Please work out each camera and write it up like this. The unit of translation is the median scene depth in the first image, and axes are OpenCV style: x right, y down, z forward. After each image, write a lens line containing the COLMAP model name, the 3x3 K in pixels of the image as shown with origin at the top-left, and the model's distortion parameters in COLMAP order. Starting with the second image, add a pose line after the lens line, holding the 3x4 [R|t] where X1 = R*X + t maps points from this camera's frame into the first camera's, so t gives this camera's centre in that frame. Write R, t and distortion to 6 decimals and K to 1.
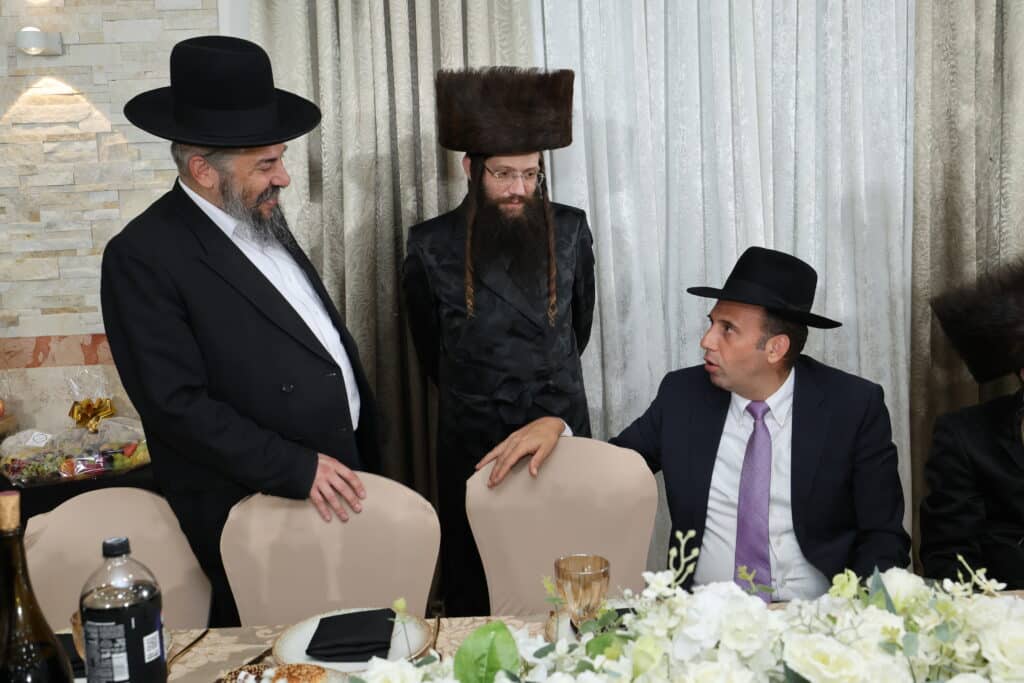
lens RADIAL K [[998.3, 0, 475.9], [0, 998.3, 350.8], [0, 0, 1]] dist [0.002058, 0.000000]
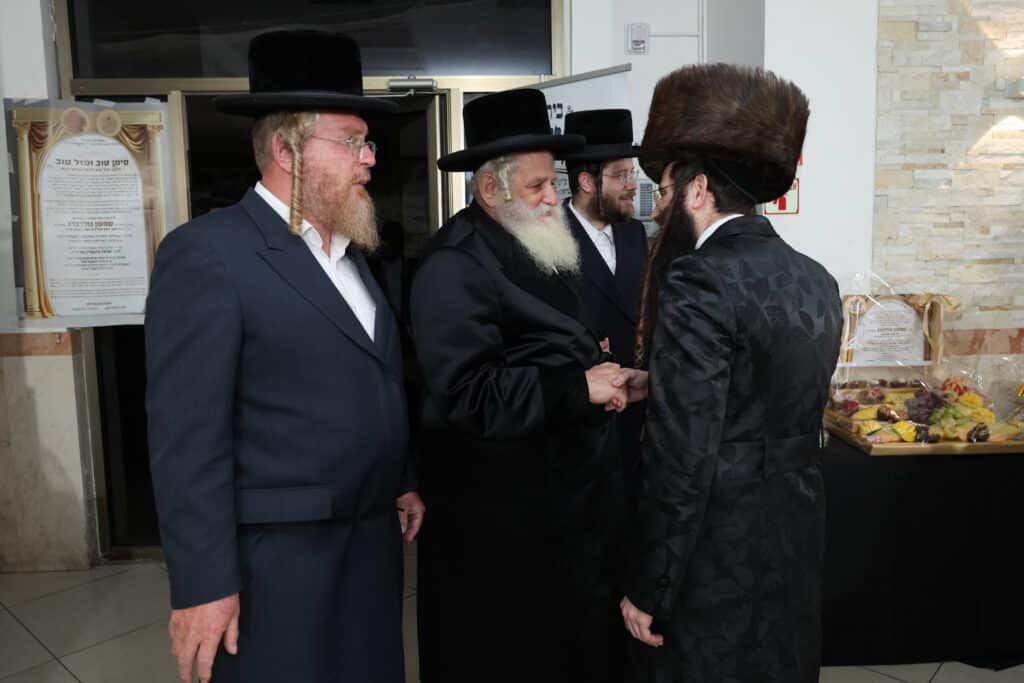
lens RADIAL K [[799.0, 0, 515.2], [0, 799.0, 336.5], [0, 0, 1]] dist [0.009291, -0.005706]
pose [[0.999634, 0.027030, 0.000684, -1.013466], [-0.027006, 0.999356, -0.023636, 0.032828], [-0.001323, 0.023609, 0.999720, 0.031804]]
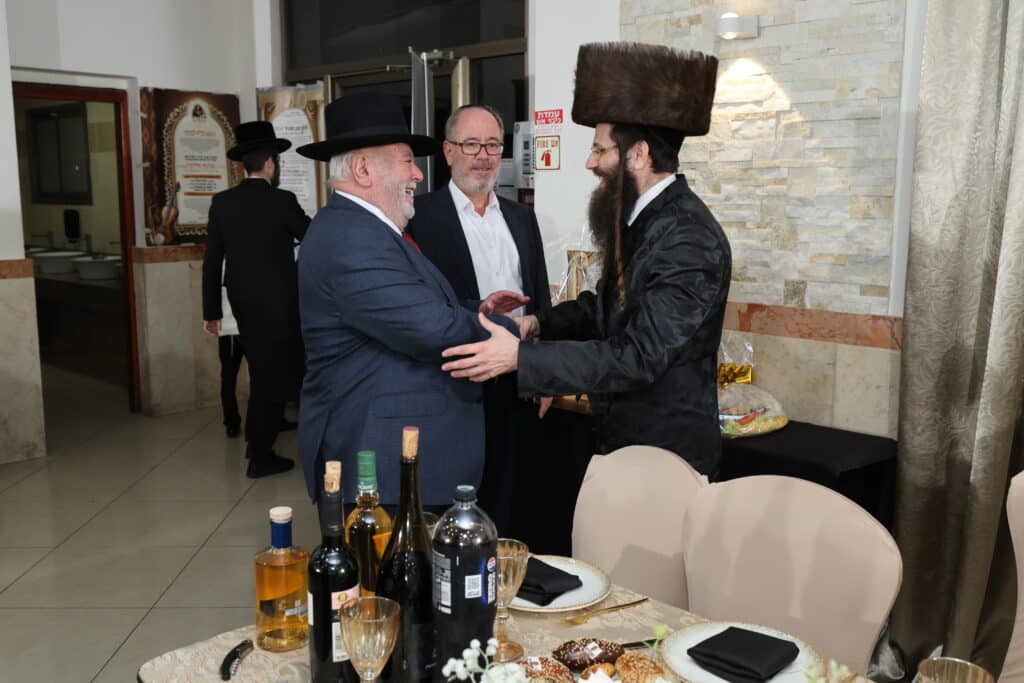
lens RADIAL K [[998.3, 0, 510.9], [0, 998.3, 342.8], [0, 0, 1]] dist [0.002058, 0.000000]
pose [[0.673988, 0.158870, -0.721457, 0.219010], [-0.129639, 0.986883, 0.096210, -0.045084], [0.727278, 0.028685, 0.685743, 0.096089]]
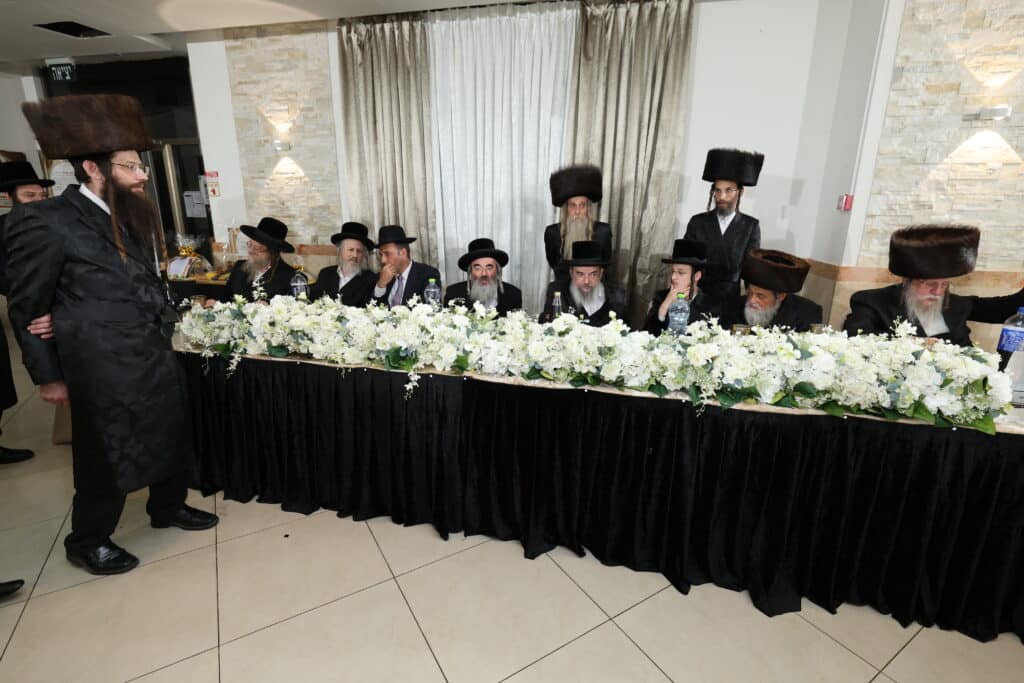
lens RADIAL K [[478.9, 0, 513.6], [0, 478.9, 339.1], [0, 0, 1]] dist [0.001800, 0.001551]
pose [[0.956540, 0.123437, -0.264188, 0.680971], [-0.089219, 0.986426, 0.137855, 0.008809], [0.277618, -0.108294, 0.954568, -0.258495]]
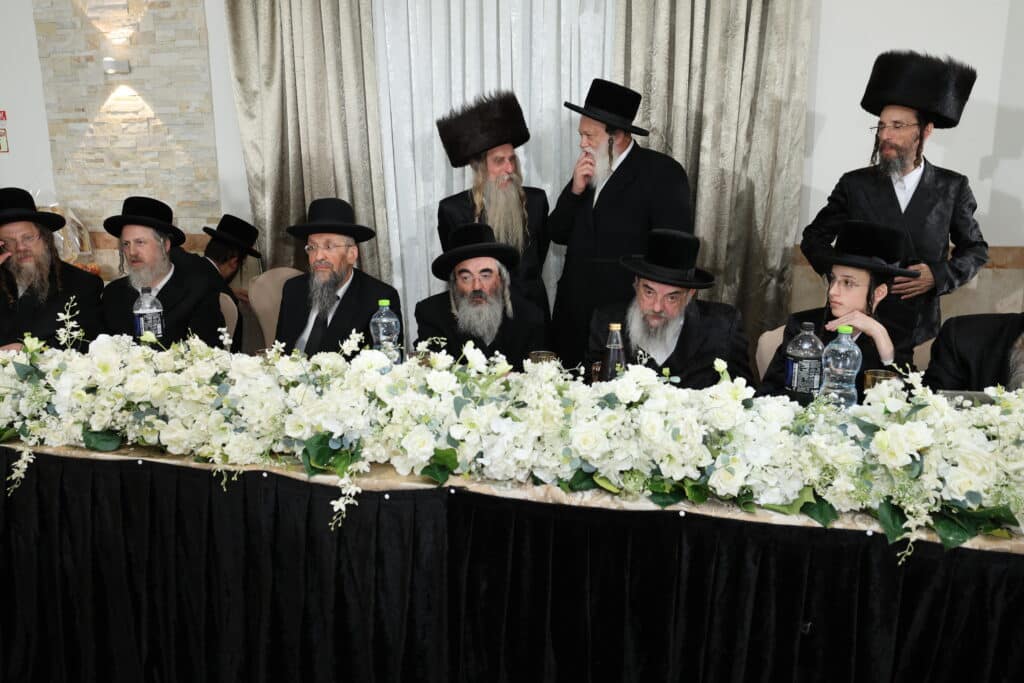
lens RADIAL K [[799.0, 0, 507.6], [0, 799.0, 338.5], [0, 0, 1]] dist [0.009291, -0.005706]
pose [[0.959433, 0.096673, -0.264845, 0.641125], [-0.075488, 0.993162, 0.089056, -0.005590], [0.271643, -0.065451, 0.960170, -0.209472]]
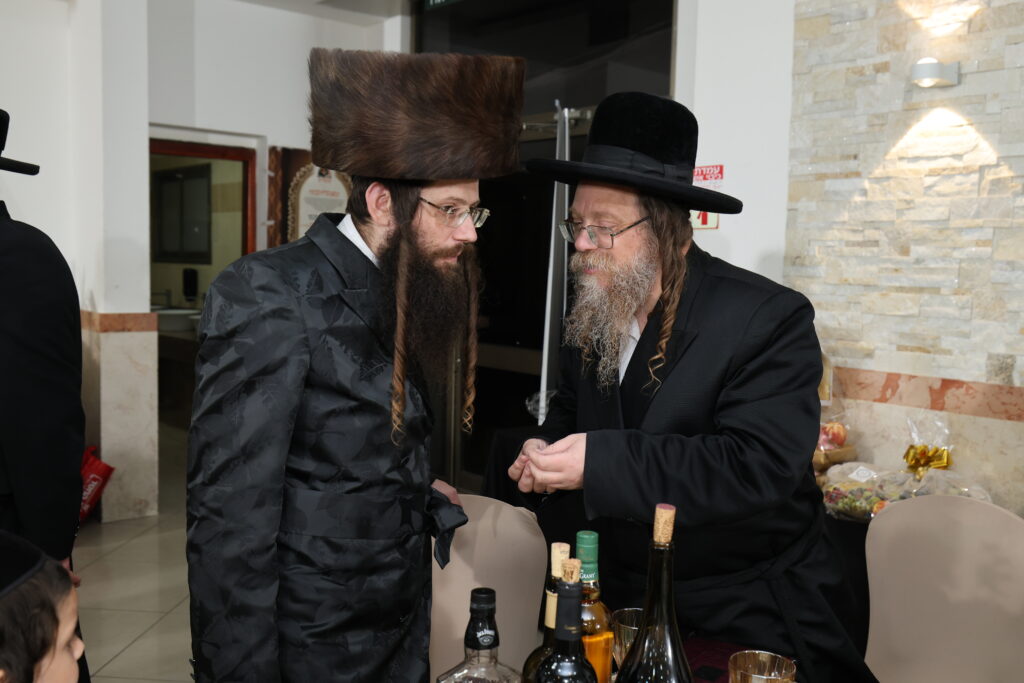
lens RADIAL K [[998.3, 0, 509.7], [0, 998.3, 341.3], [0, 0, 1]] dist [0.002058, 0.000000]
pose [[0.602302, 0.122847, -0.788759, 0.109692], [-0.156838, 0.987040, 0.033965, -0.019504], [0.782709, 0.103250, 0.613764, 0.102693]]
